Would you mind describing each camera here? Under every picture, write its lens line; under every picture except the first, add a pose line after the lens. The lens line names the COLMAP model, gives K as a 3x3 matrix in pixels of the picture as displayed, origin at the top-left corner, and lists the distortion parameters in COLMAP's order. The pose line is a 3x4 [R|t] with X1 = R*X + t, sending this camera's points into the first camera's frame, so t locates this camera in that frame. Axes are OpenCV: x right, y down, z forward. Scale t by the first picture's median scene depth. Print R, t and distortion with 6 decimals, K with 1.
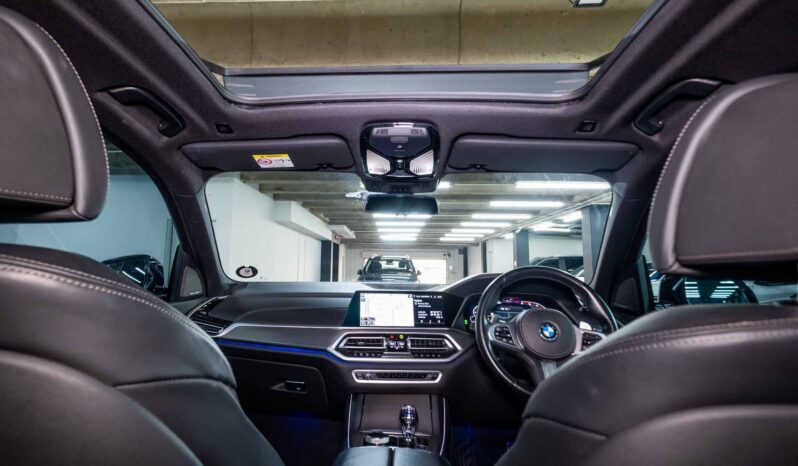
lens RADIAL K [[390.7, 0, 380.4], [0, 390.7, 233.6], [0, 0, 1]] dist [-0.001306, -0.000016]
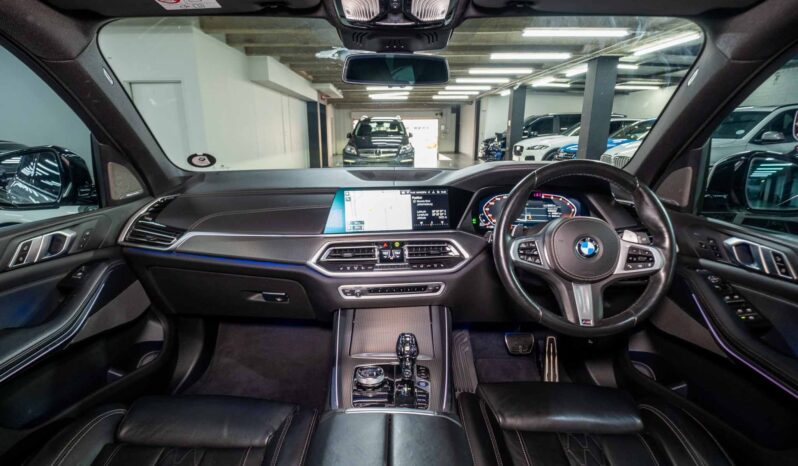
lens RADIAL K [[383.6, 0, 385.8], [0, 383.6, 233.0], [0, 0, 1]] dist [0.000750, -0.000012]
pose [[0.999139, -0.026271, 0.032108, 0.004935], [0.013449, 0.937265, 0.348357, -0.037471], [-0.039245, -0.347626, 0.936812, 0.244367]]
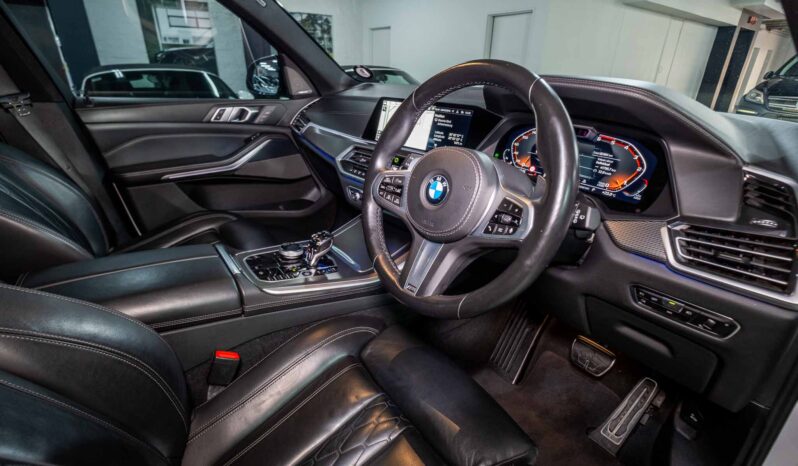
lens RADIAL K [[375.3, 0, 399.0], [0, 375.3, 233.0], [0, 0, 1]] dist [0.001215, 0.000380]
pose [[0.643342, 0.305107, -0.702155, 0.612569], [0.067789, 0.890850, 0.449211, 0.050380], [0.762572, -0.336595, 0.552438, 0.507683]]
